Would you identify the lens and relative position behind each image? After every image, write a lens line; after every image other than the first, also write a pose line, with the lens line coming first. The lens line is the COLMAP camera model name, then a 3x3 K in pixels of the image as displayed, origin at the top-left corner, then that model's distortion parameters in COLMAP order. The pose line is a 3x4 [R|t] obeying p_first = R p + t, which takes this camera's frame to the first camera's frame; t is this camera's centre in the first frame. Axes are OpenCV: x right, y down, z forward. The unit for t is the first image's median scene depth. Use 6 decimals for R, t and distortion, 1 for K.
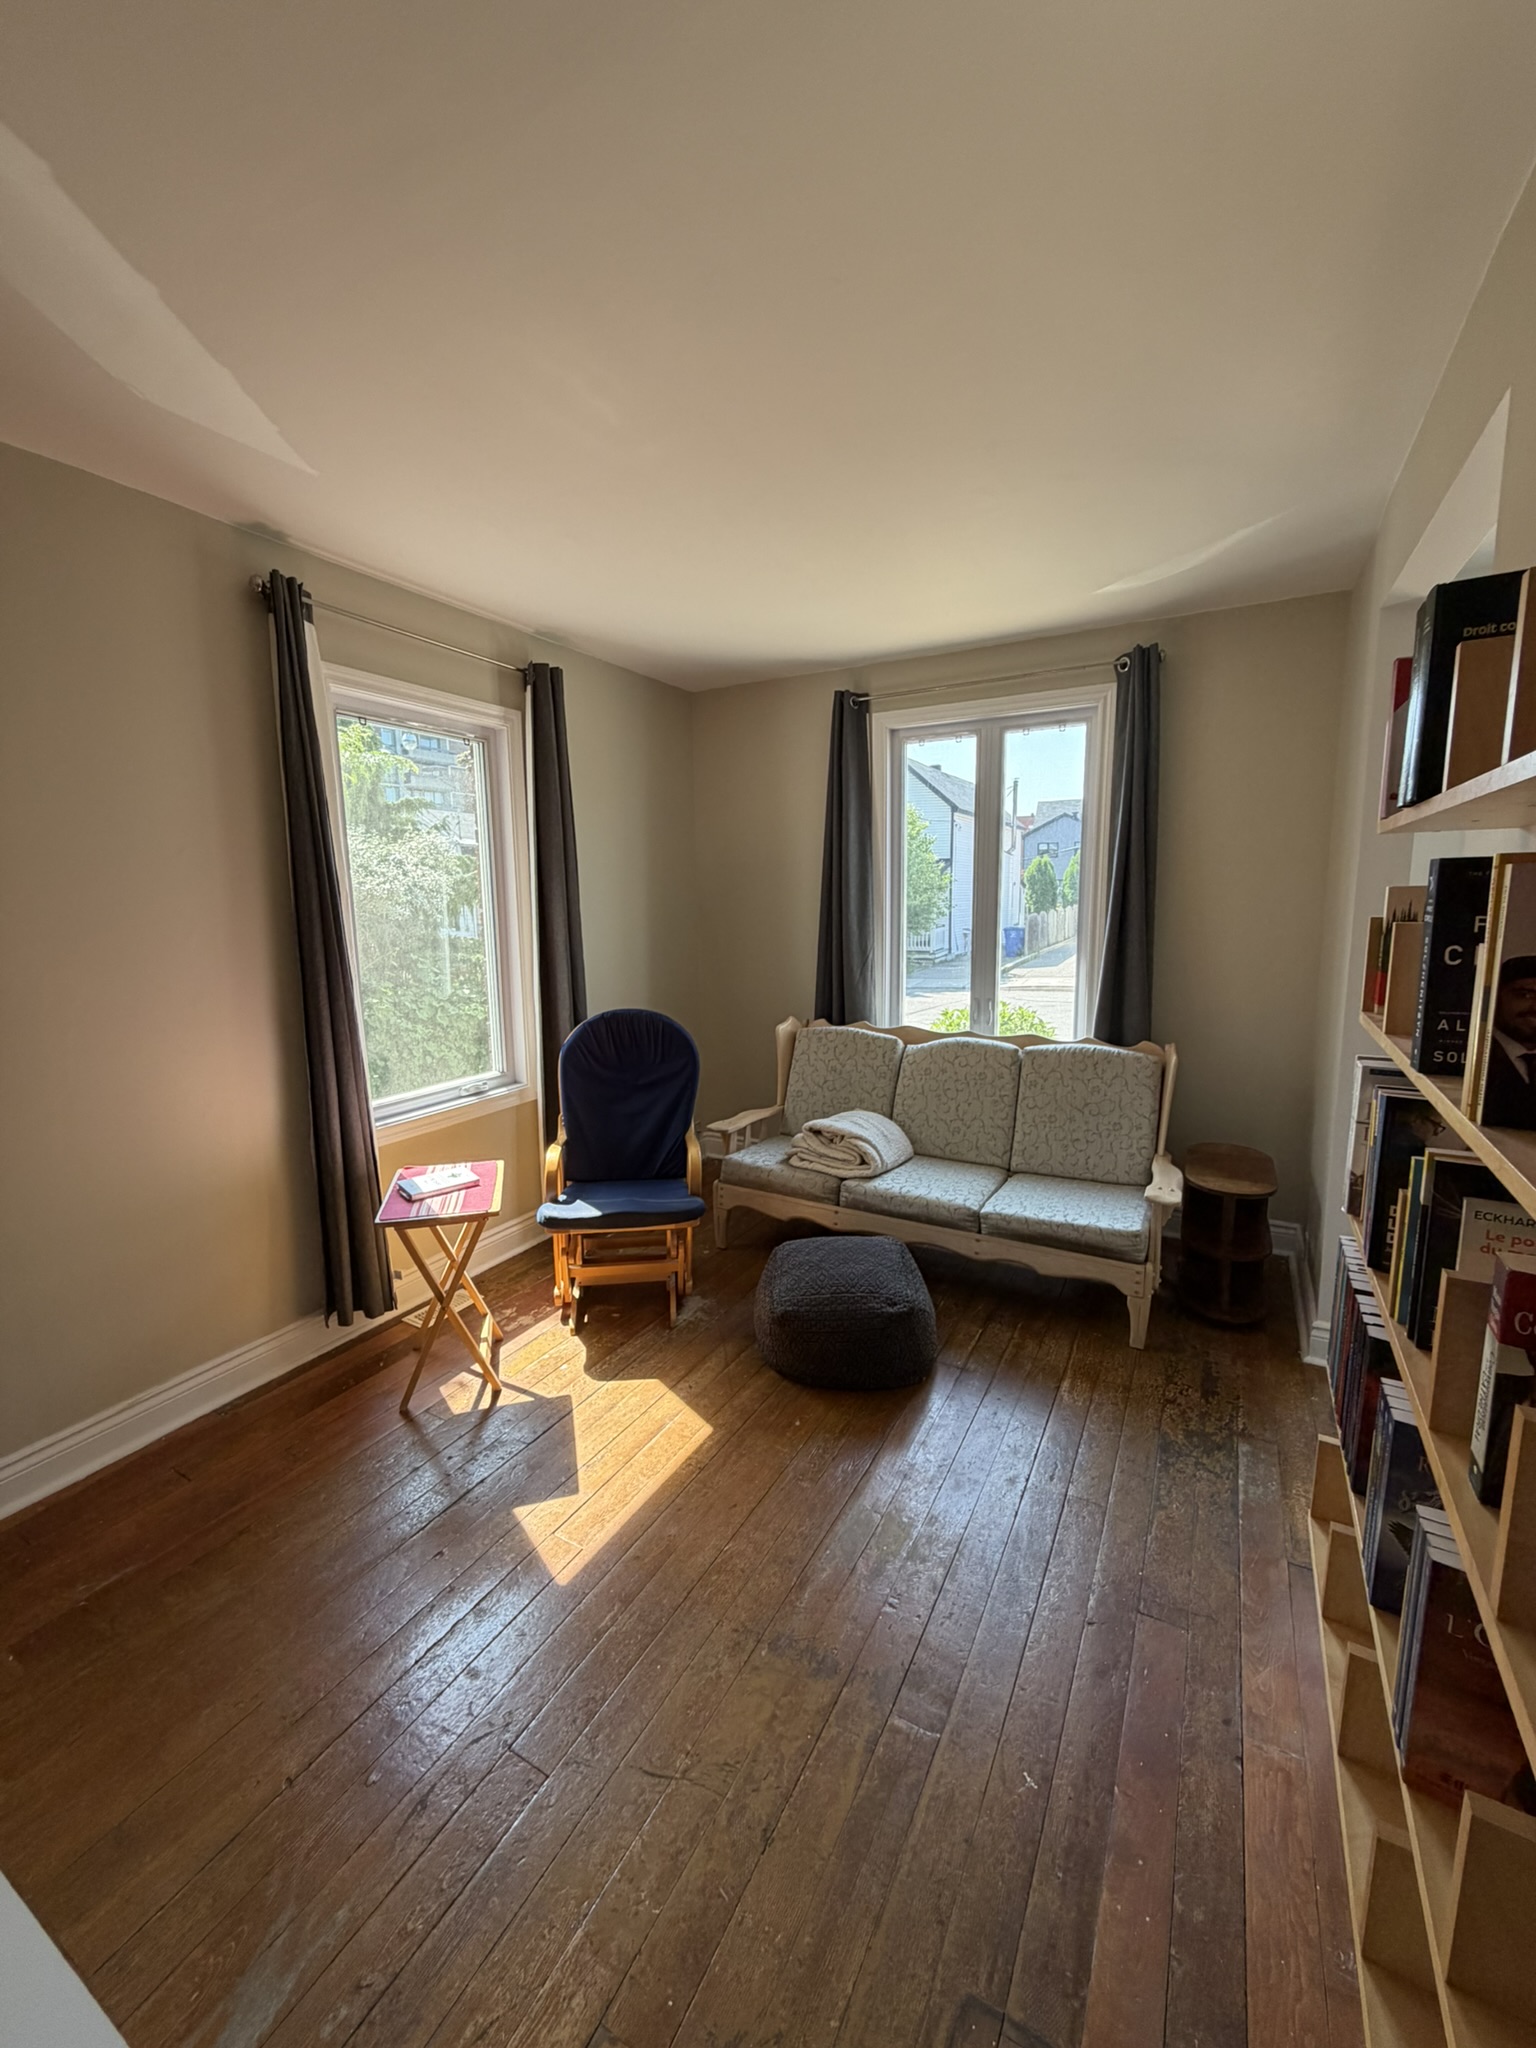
lens RADIAL K [[817.0, 0, 771.2], [0, 817.0, 1020.4], [0, 0, 1]] dist [0.001808, 0.000189]
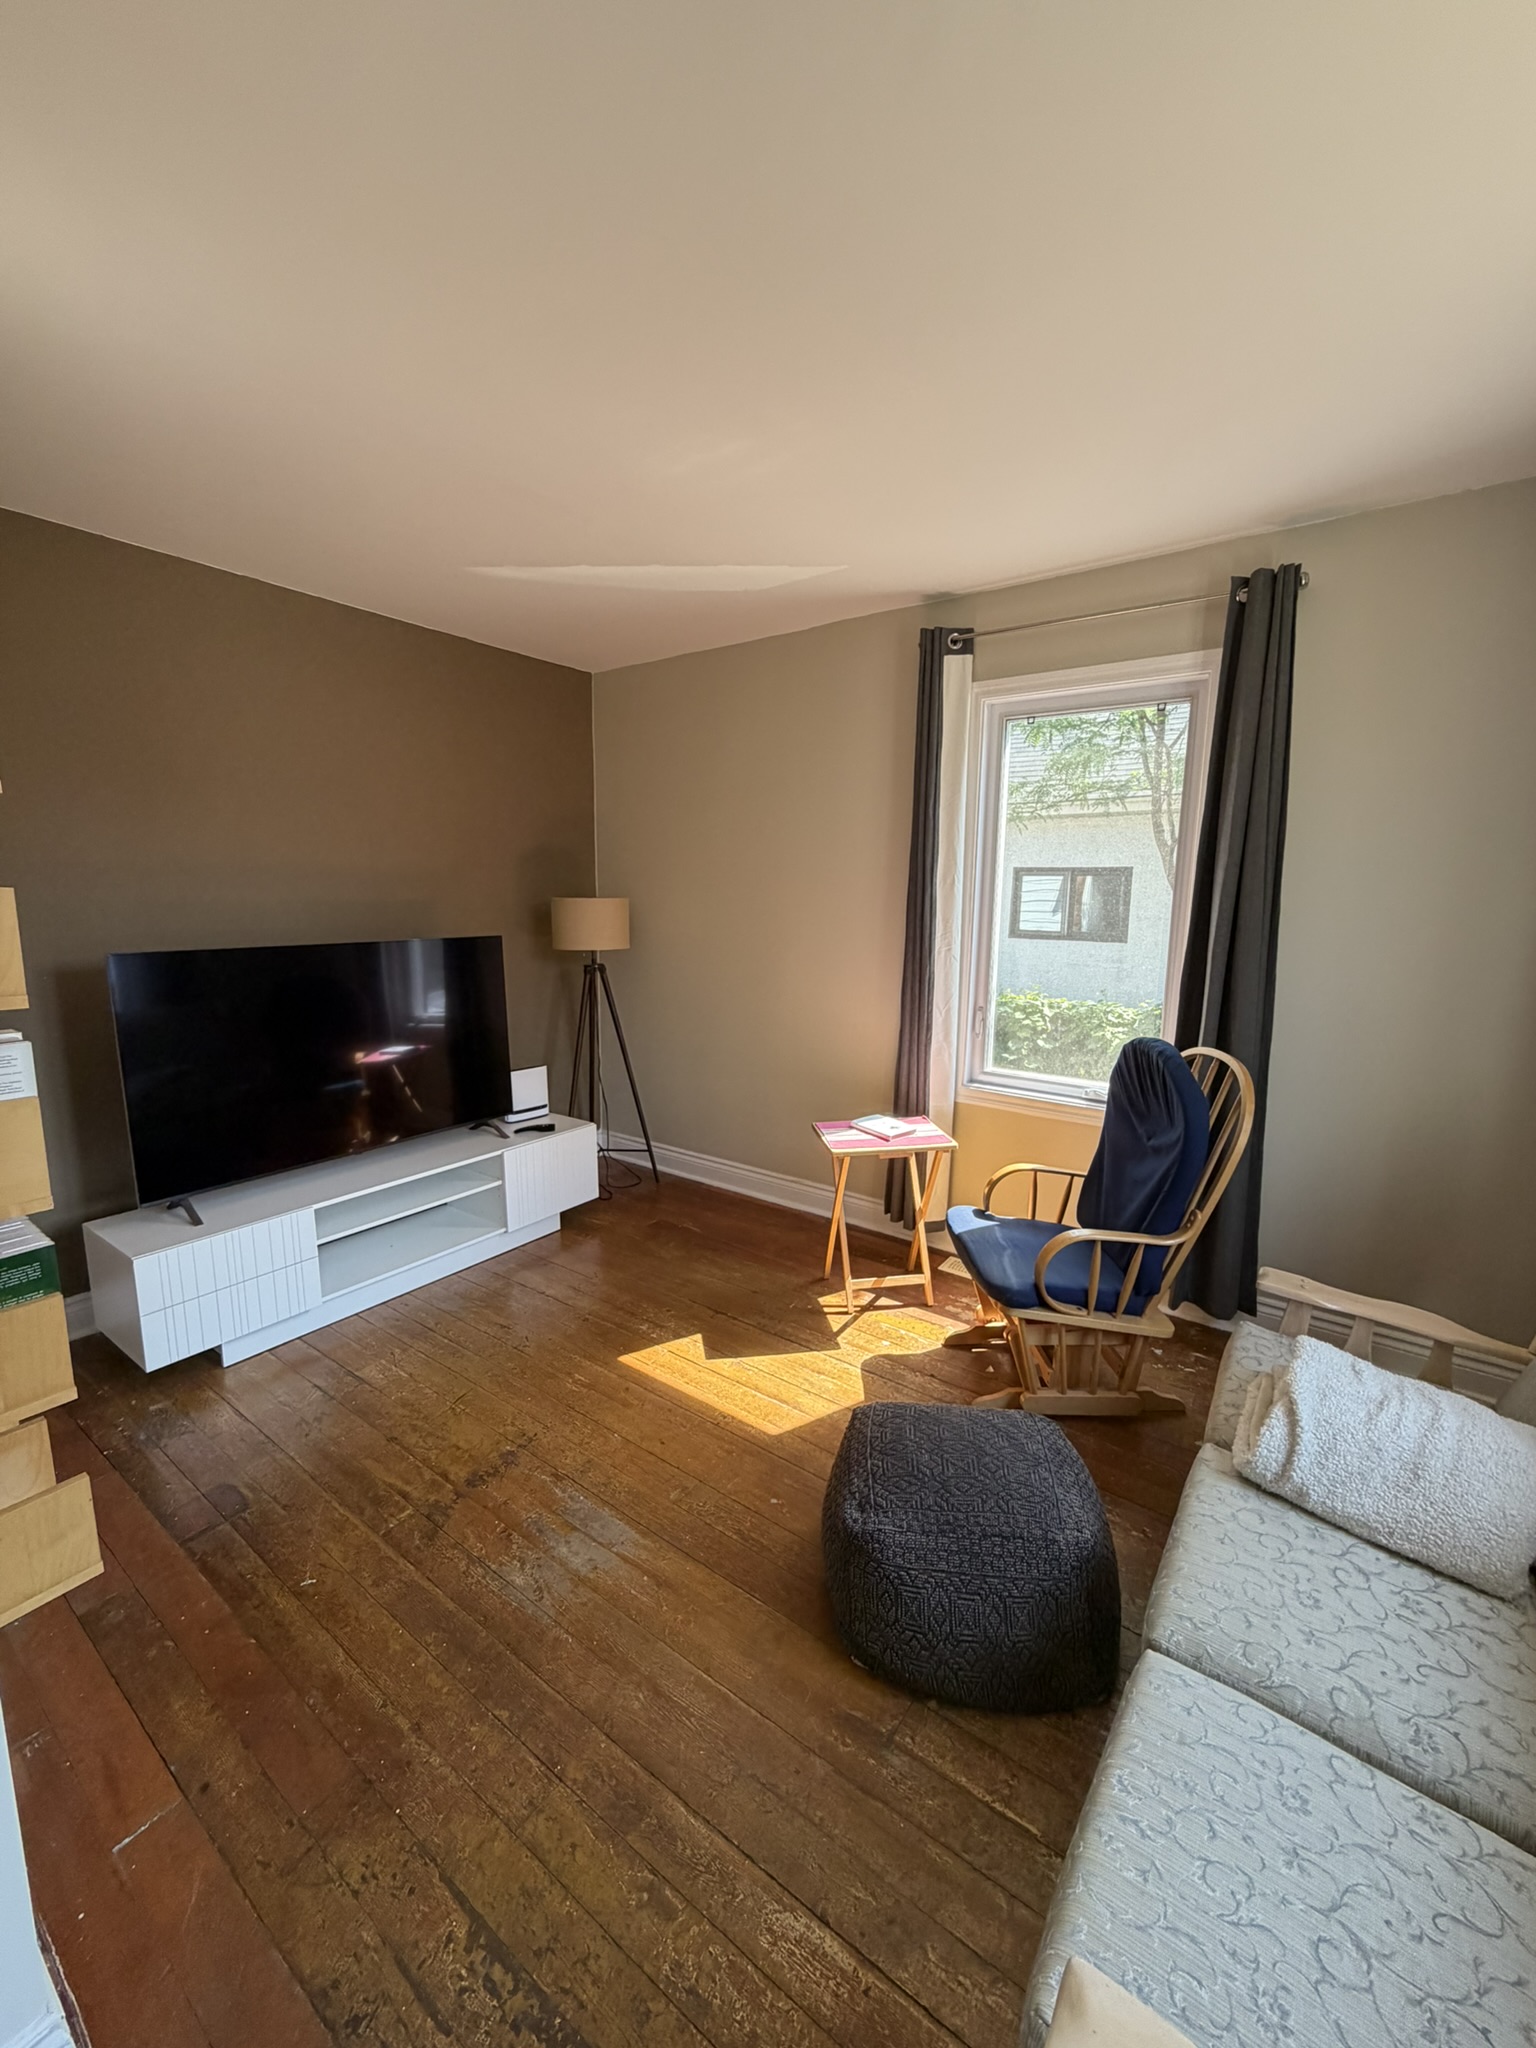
lens RADIAL K [[817.0, 0, 769.6], [0, 817.0, 1025.5], [0, 0, 1]] dist [0.001808, 0.000189]
pose [[-0.122236, 0.167404, -0.978281, 0.745768], [-0.165356, 0.968462, 0.186385, -0.136076], [0.978629, 0.184548, -0.090700, 0.938418]]
